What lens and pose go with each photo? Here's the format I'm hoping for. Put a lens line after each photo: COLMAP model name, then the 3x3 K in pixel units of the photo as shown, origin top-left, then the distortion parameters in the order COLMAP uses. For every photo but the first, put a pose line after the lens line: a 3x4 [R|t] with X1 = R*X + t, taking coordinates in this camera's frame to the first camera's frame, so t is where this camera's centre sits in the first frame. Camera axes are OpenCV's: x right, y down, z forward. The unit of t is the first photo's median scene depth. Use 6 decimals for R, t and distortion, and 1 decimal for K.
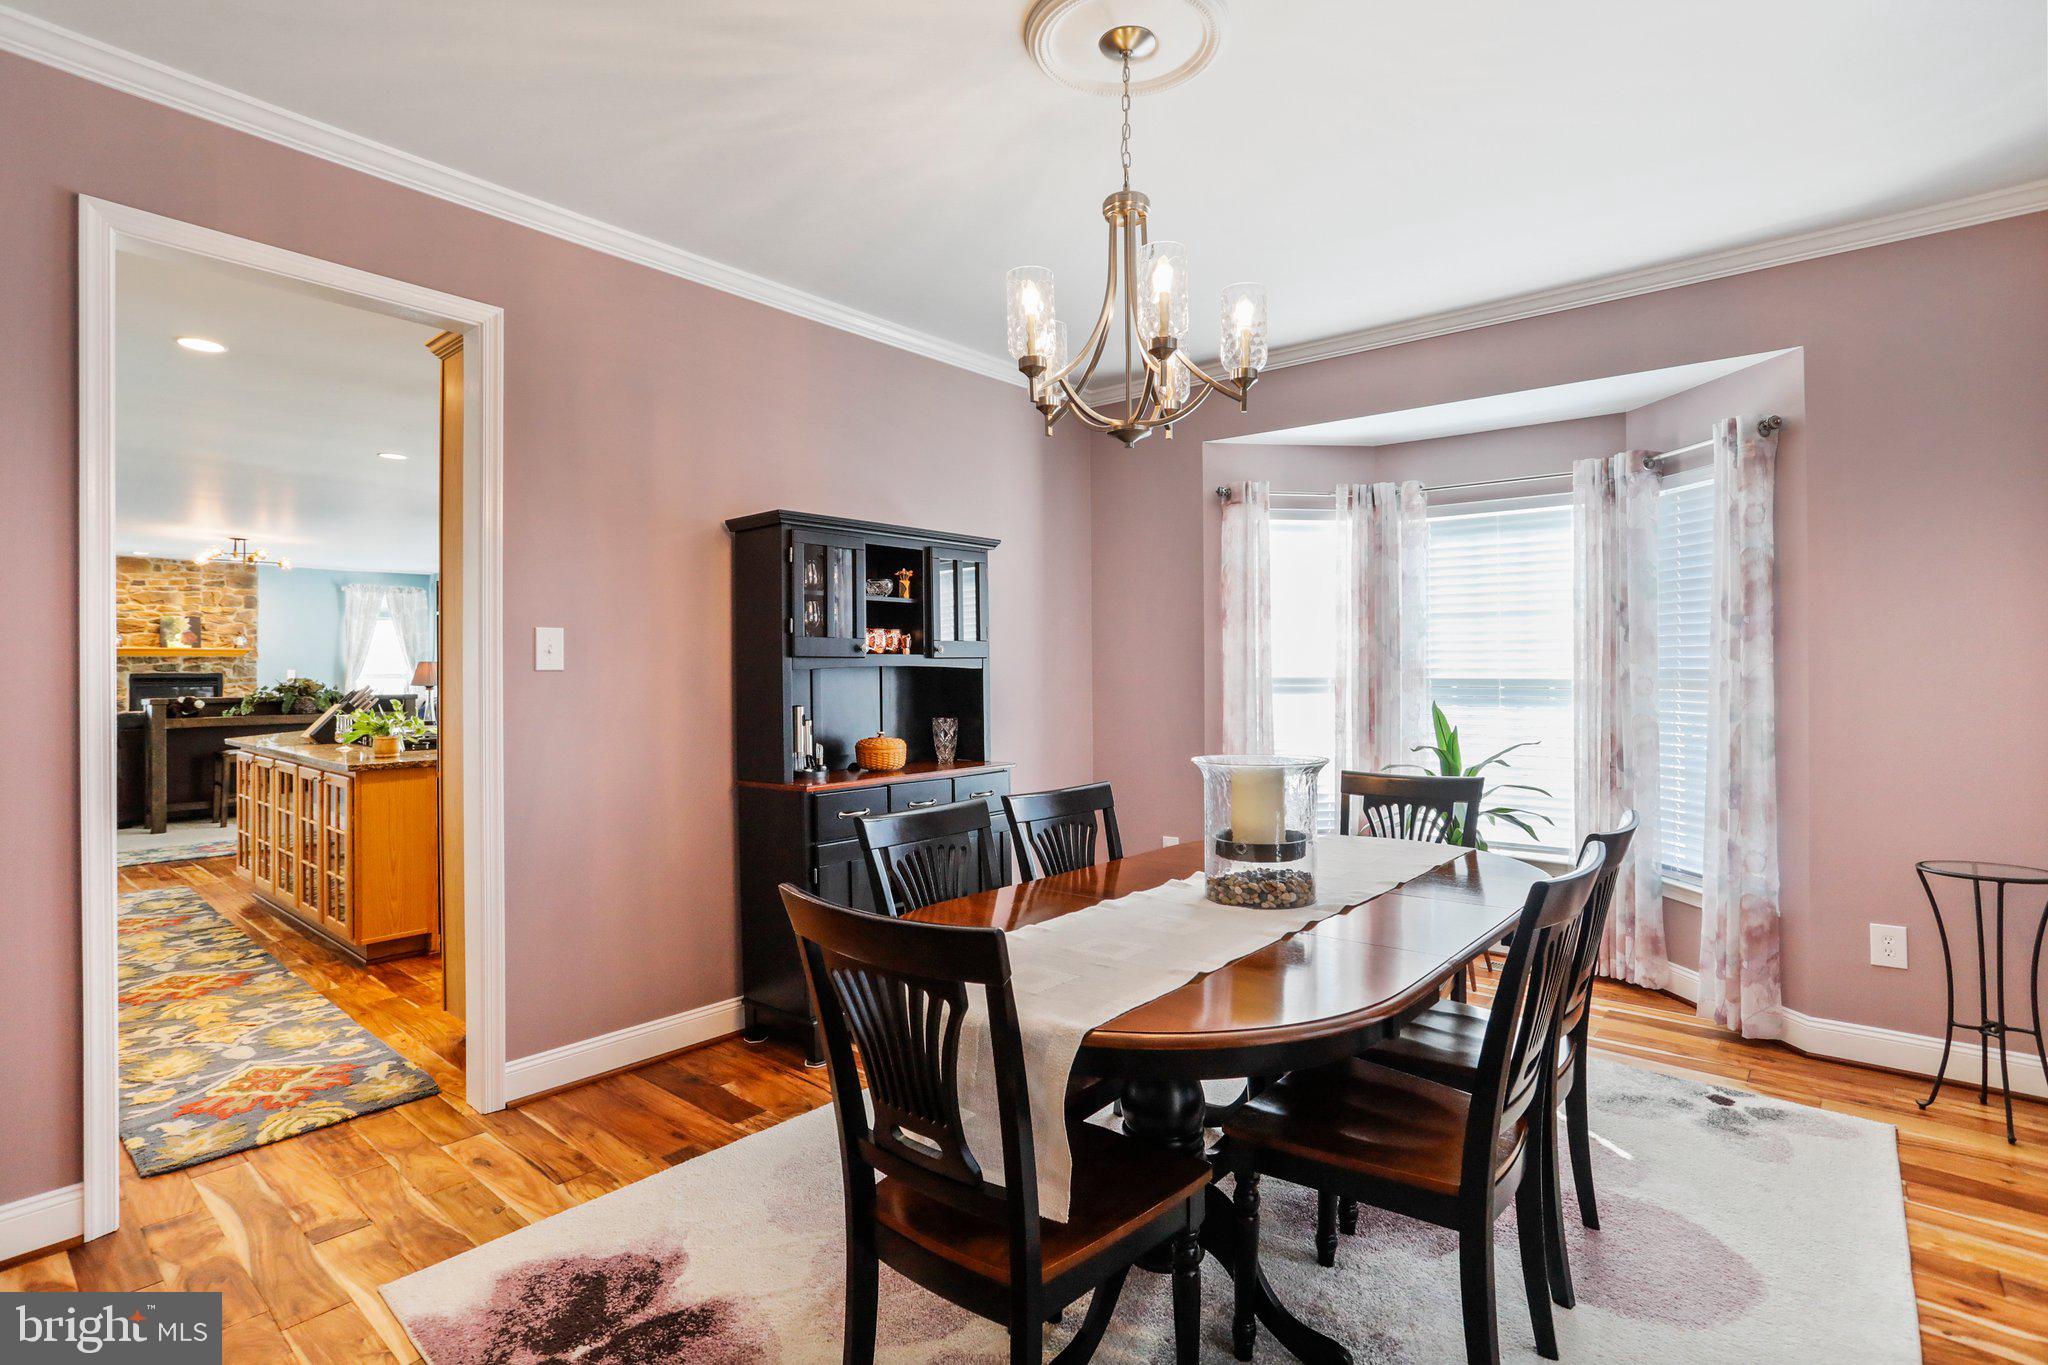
lens RADIAL K [[997.3, 0, 990.2], [0, 997.3, 647.8], [0, 0, 1]] dist [-0.032499, 0.013879]
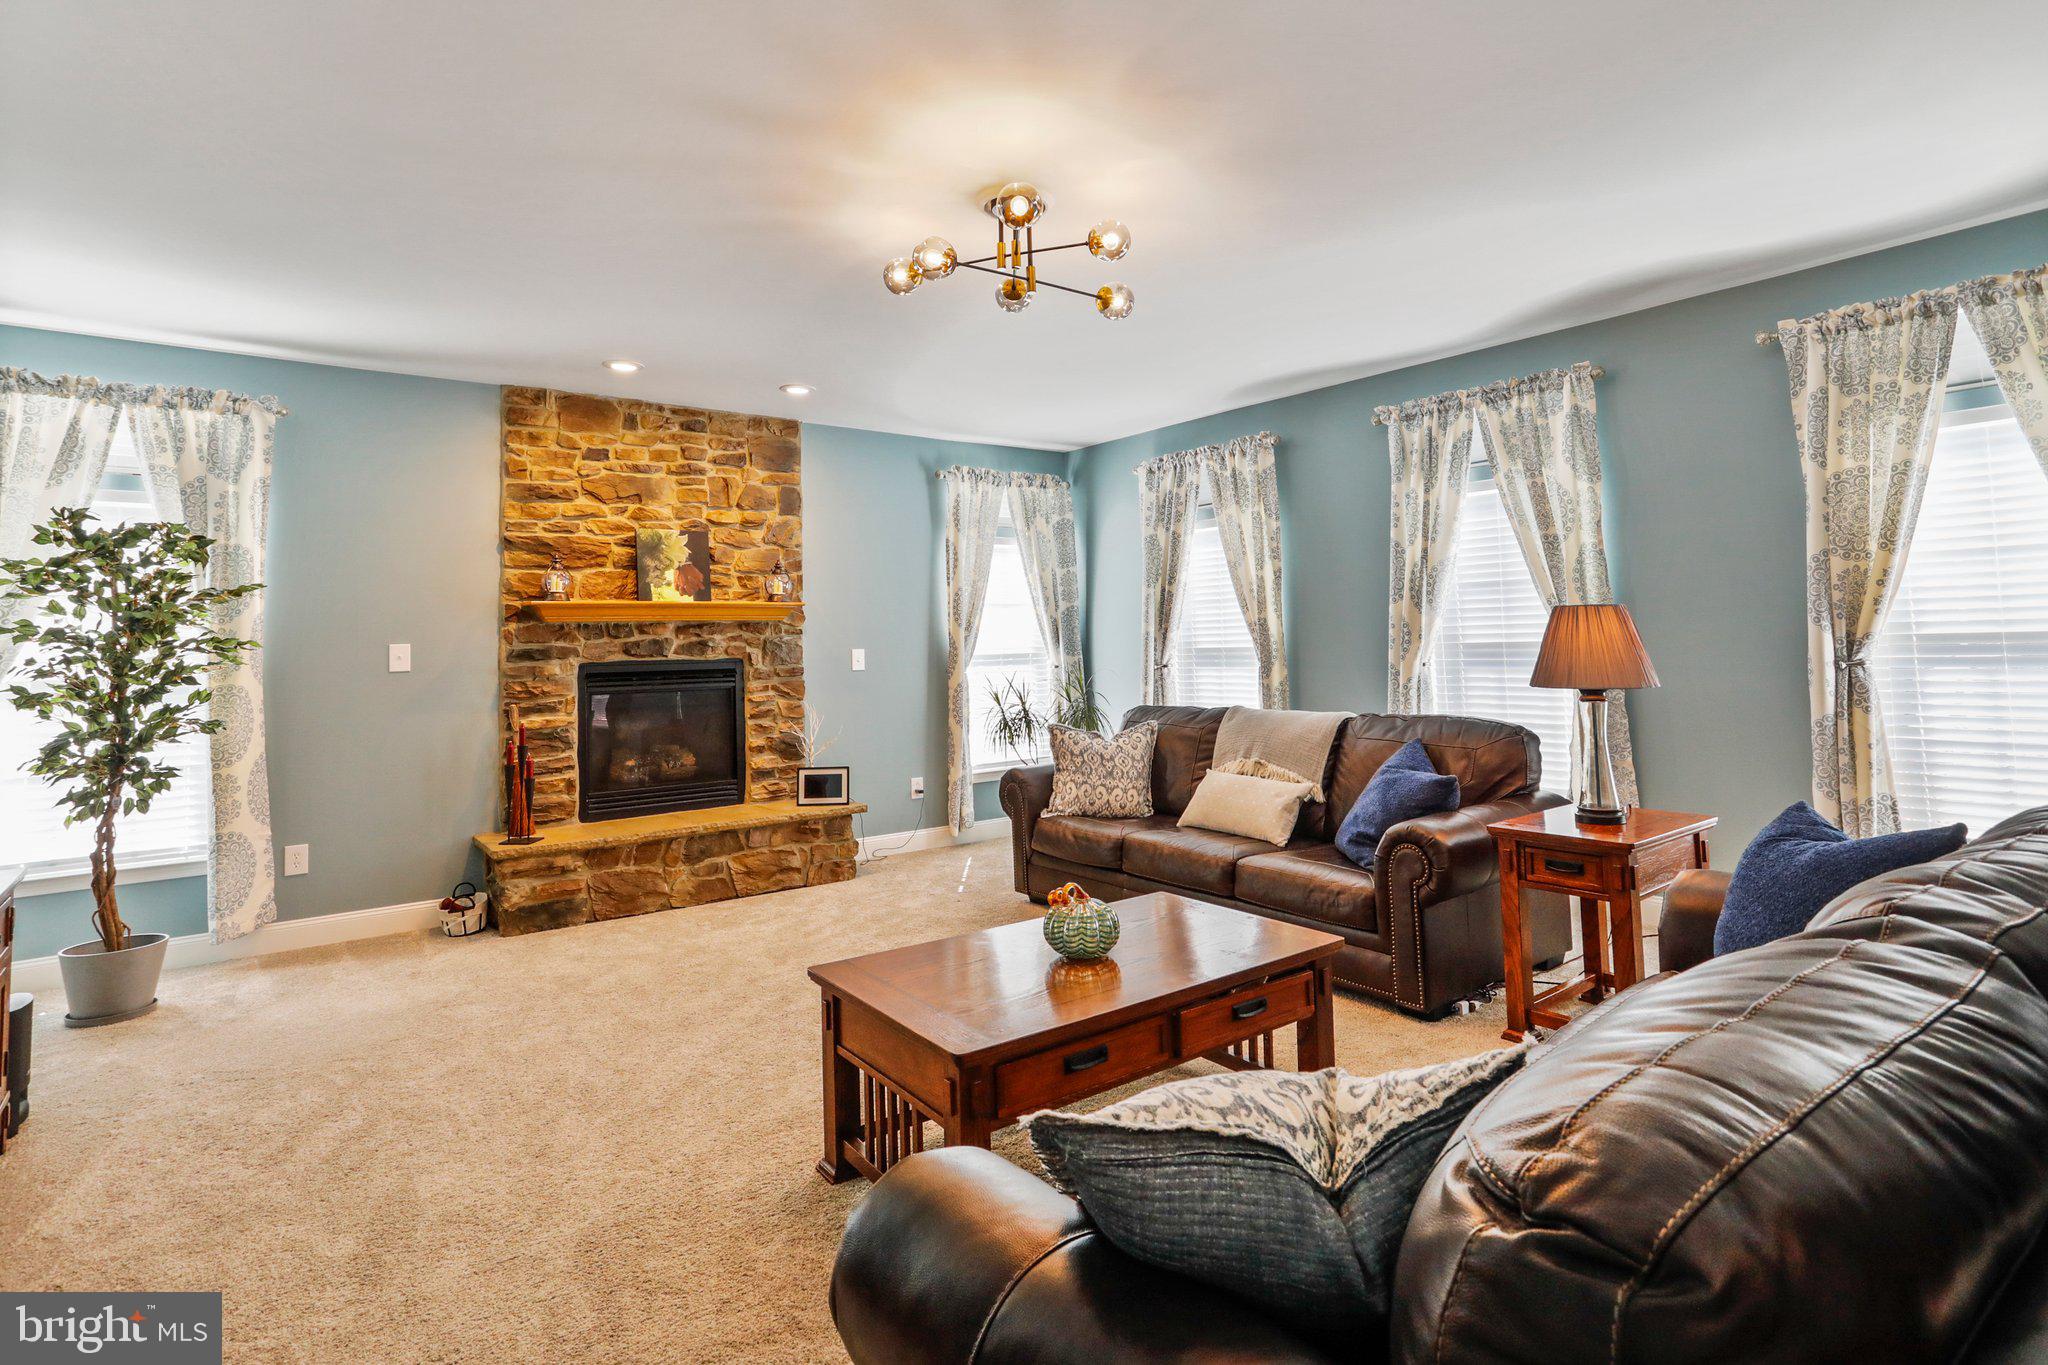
lens RADIAL K [[997.3, 0, 945.5], [0, 997.3, 541.7], [0, 0, 1]] dist [-0.032499, 0.013879]
pose [[0.983751, -0.034703, -0.176150, -0.618579], [0.020399, 0.996393, -0.082373, 0.012079], [0.178373, 0.077441, 0.980911, 0.577365]]
